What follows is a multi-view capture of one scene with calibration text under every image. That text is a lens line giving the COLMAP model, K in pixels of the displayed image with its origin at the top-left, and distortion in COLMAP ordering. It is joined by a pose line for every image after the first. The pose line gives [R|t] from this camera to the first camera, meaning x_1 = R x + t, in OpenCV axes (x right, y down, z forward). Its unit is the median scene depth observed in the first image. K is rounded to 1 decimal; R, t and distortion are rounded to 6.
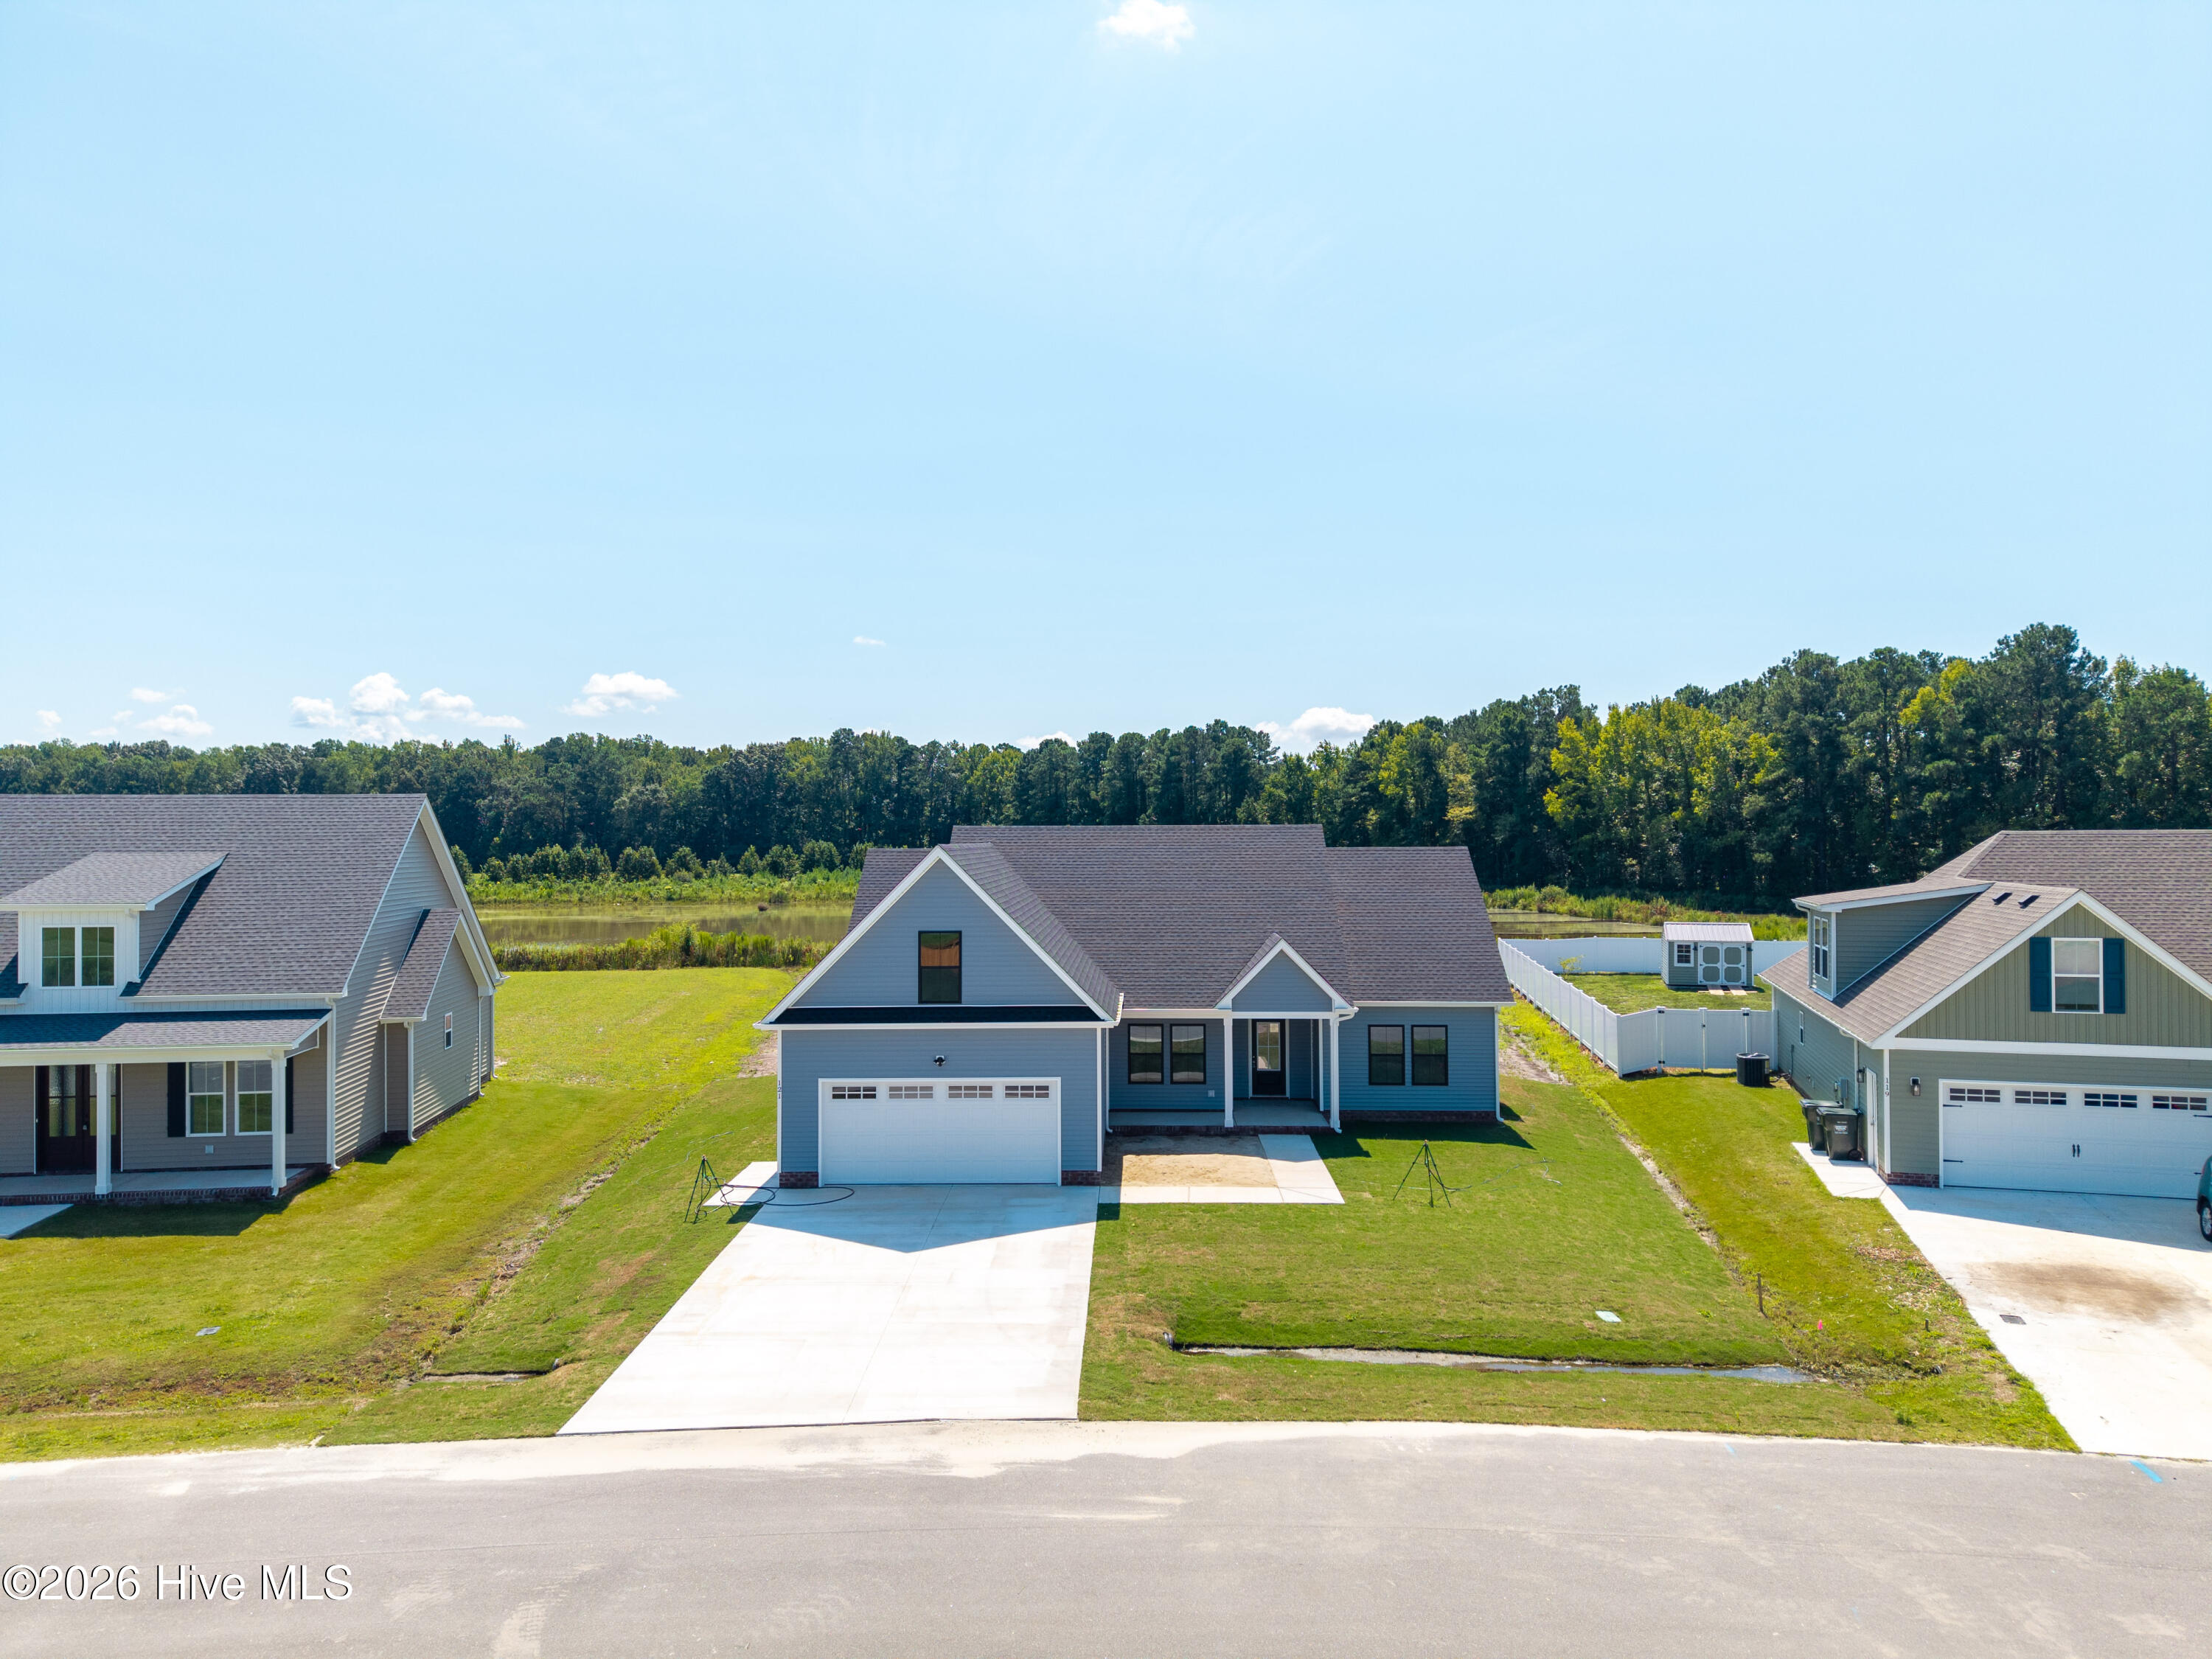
lens RADIAL K [[1461.7, 0, 1107.1], [0, 1461.7, 822.0], [0, 0, 1]] dist [0.037905, -0.034533]
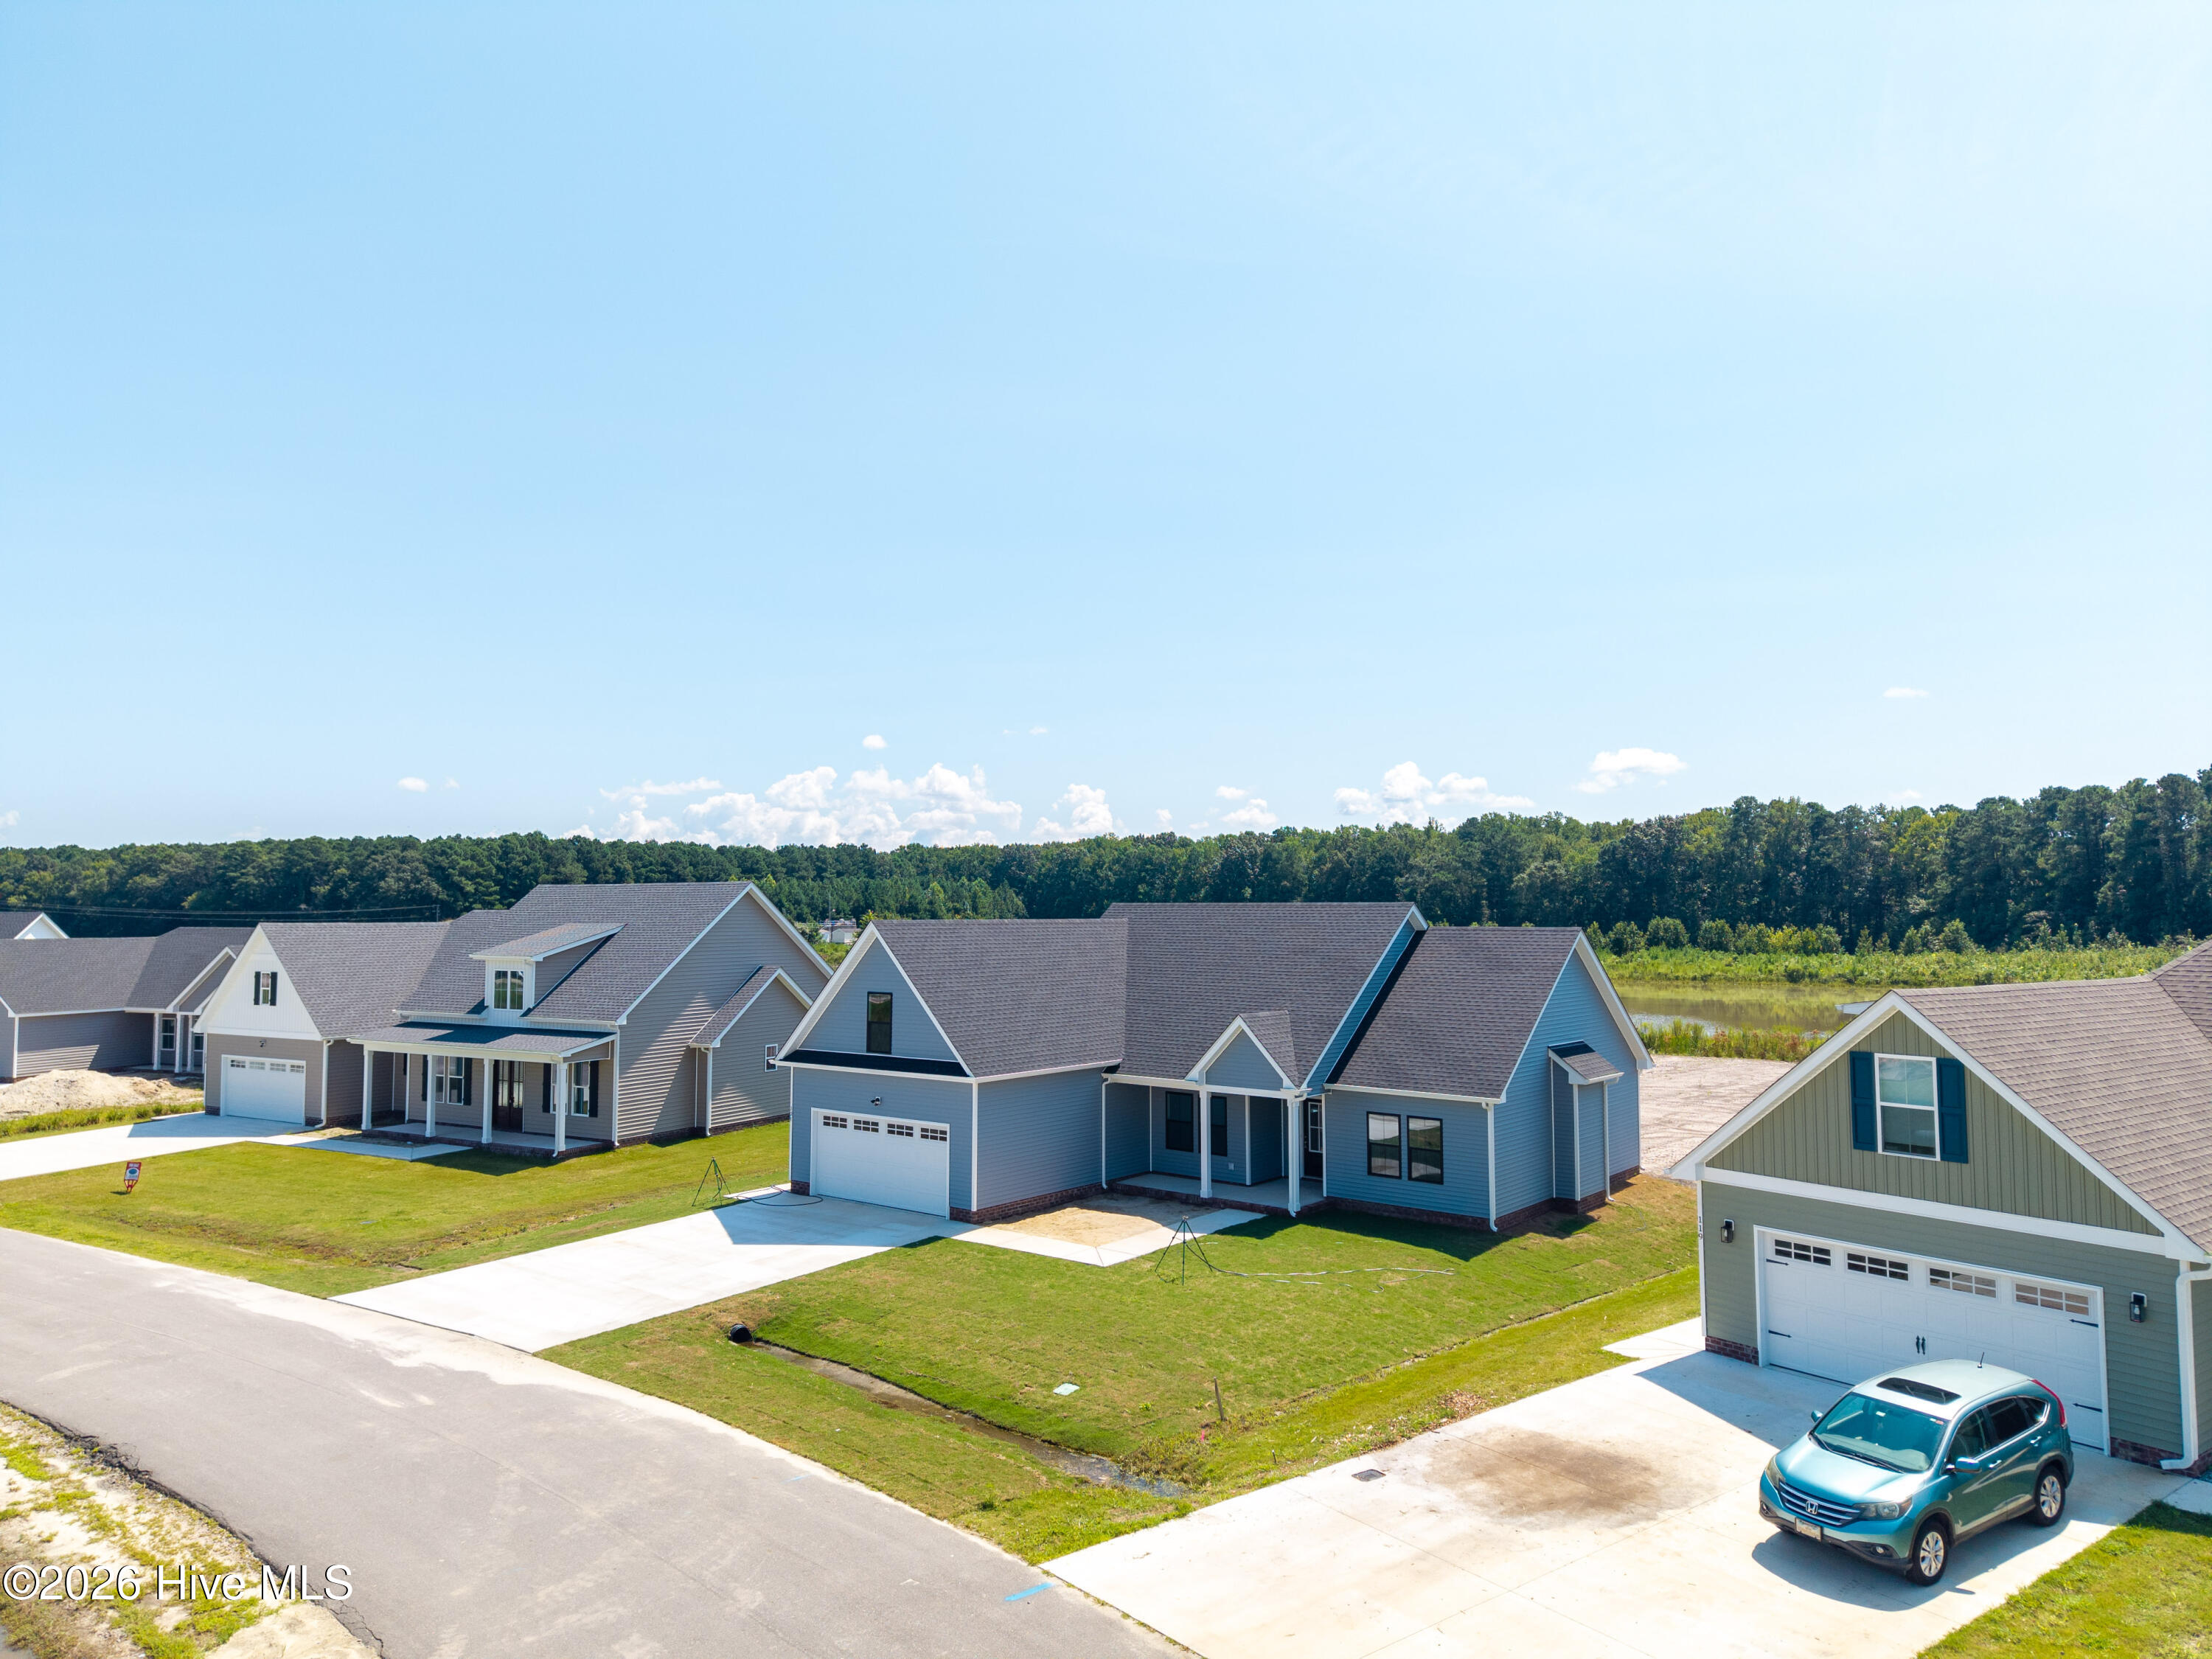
lens RADIAL K [[1461.7, 0, 1107.1], [0, 1461.7, 822.0], [0, 0, 1]] dist [0.037905, -0.034533]
pose [[0.792517, -0.035553, -0.608813, 0.668187], [0.004274, 0.998598, -0.052752, -0.001319], [0.609835, 0.039205, 0.791558, 0.132574]]
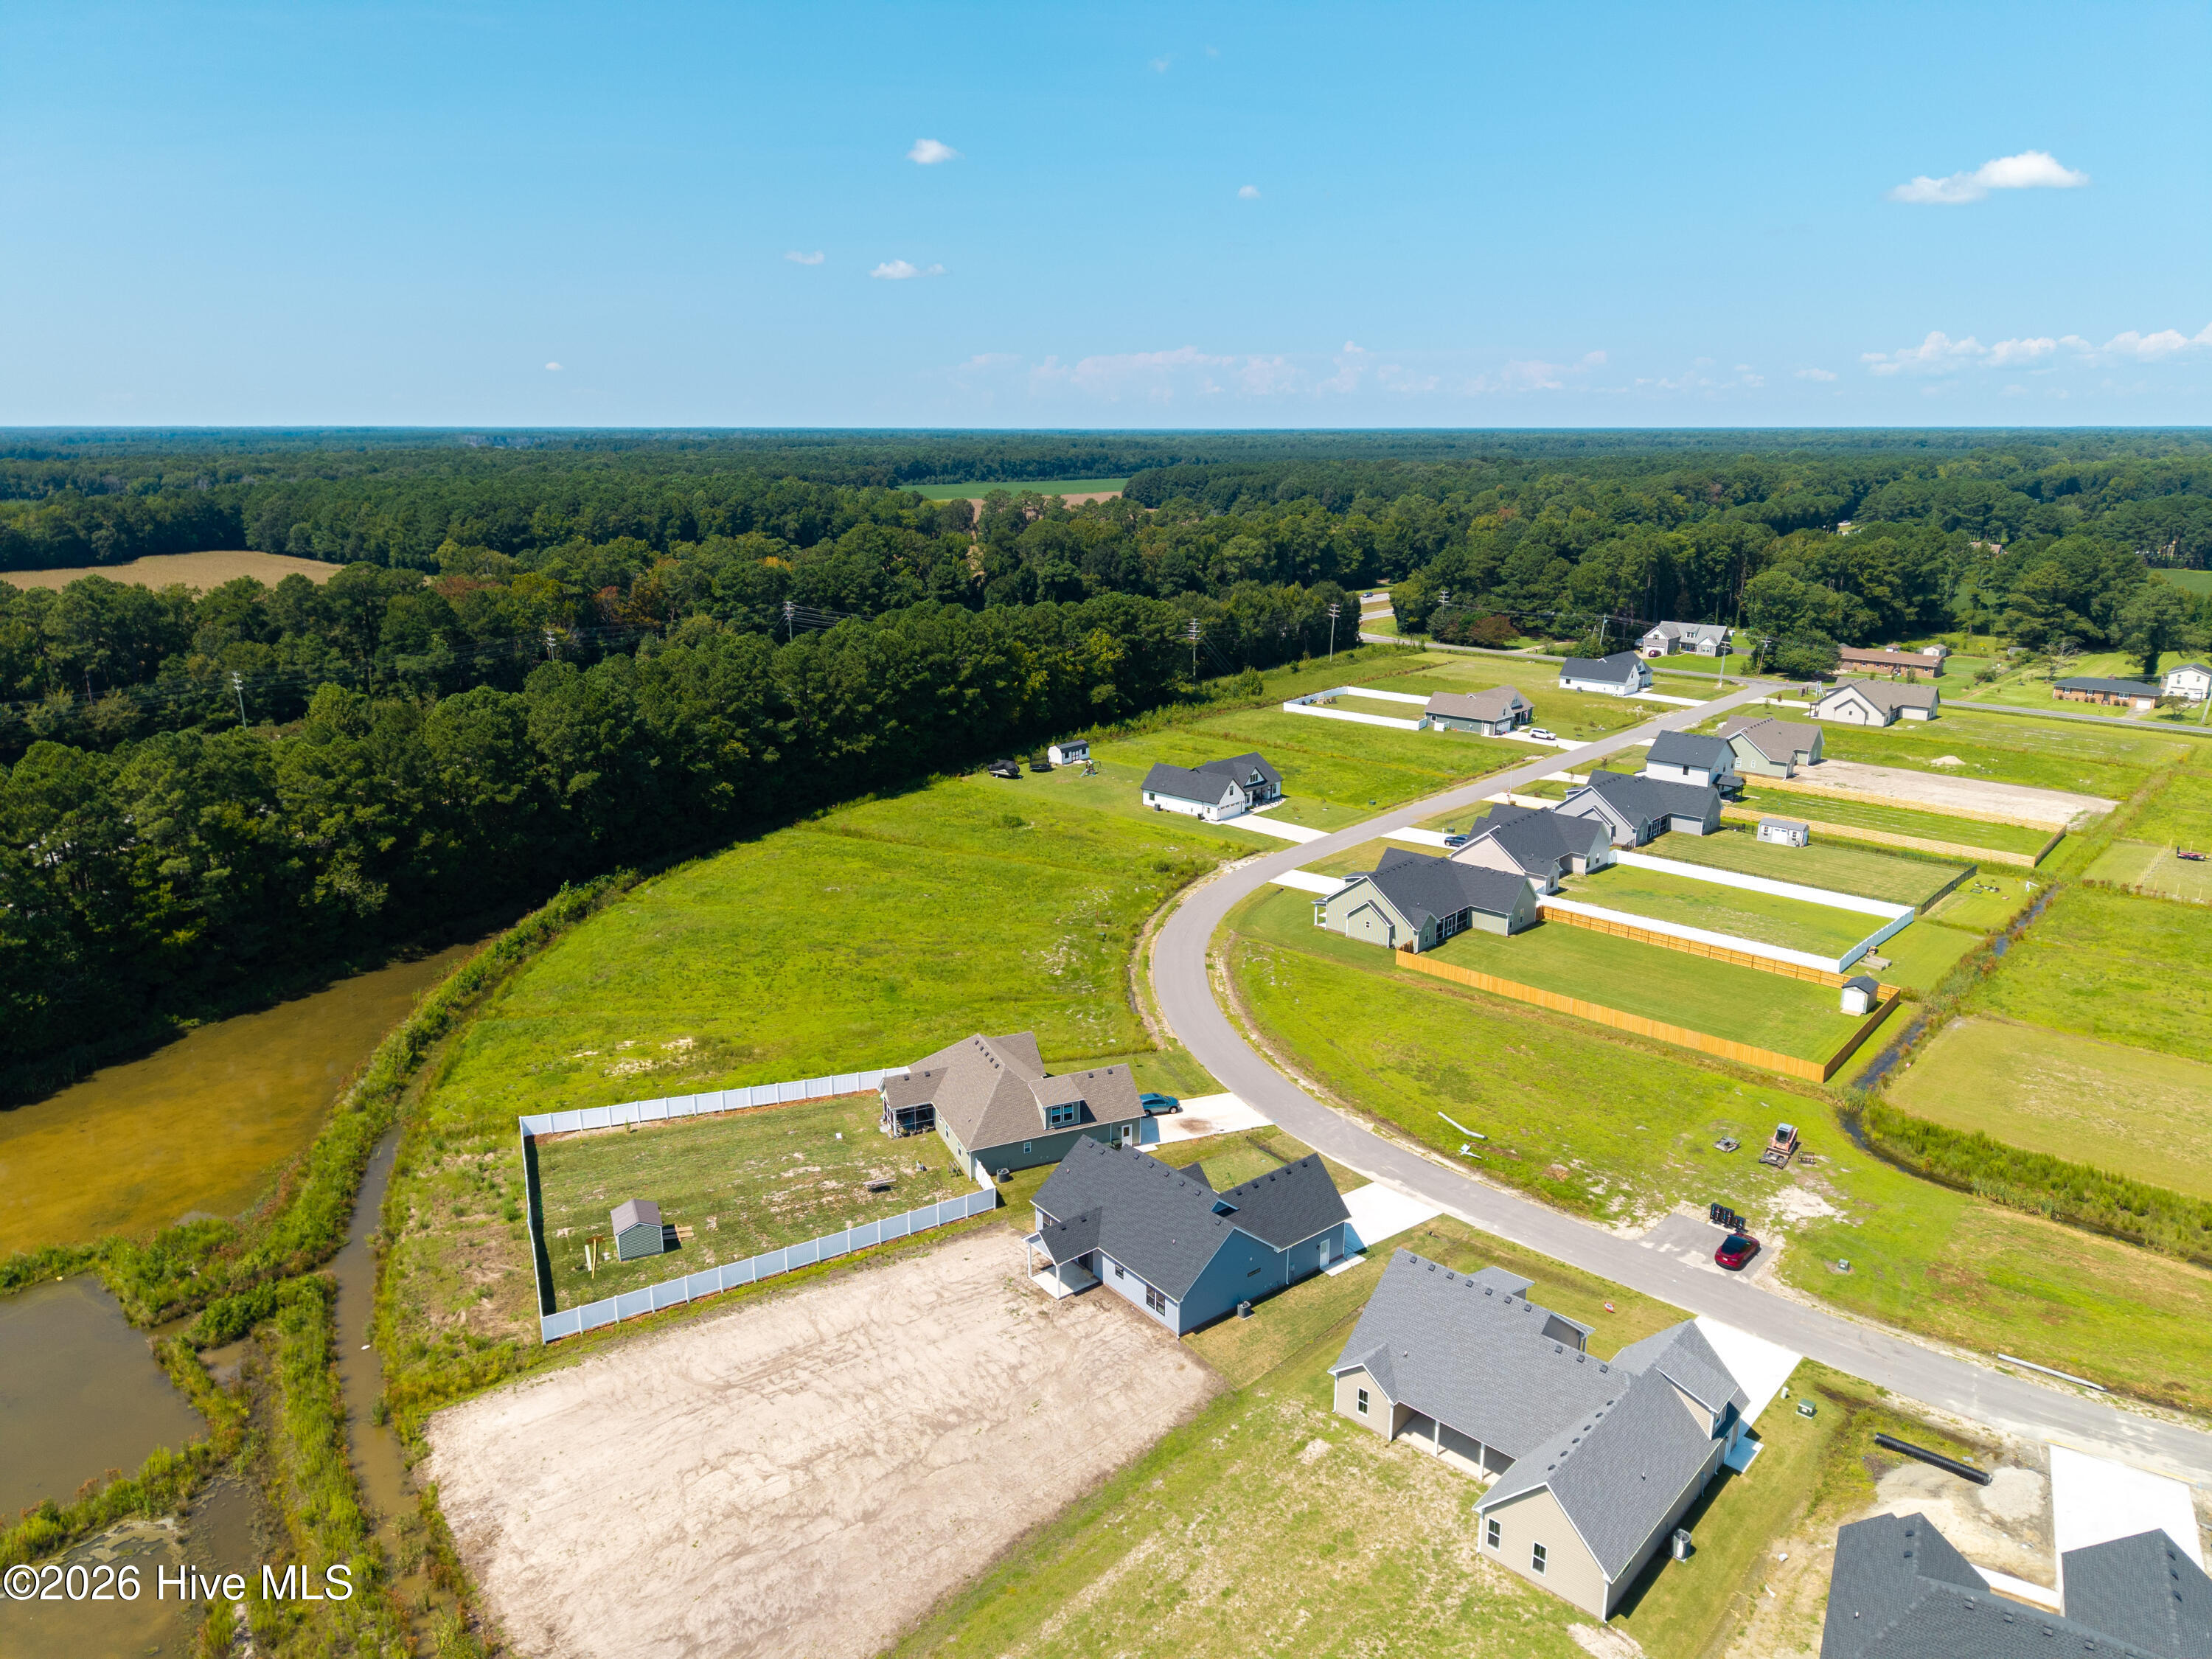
lens RADIAL K [[1476.4, 0, 1111.8], [0, 1476.4, 829.6], [0, 0, 1]] dist [0.041076, -0.044425]
pose [[-0.642080, -0.210924, 0.737052, -2.032887], [0.003778, 0.960525, 0.278167, -1.539095], [-0.766629, 0.181390, -0.615937, 3.045037]]
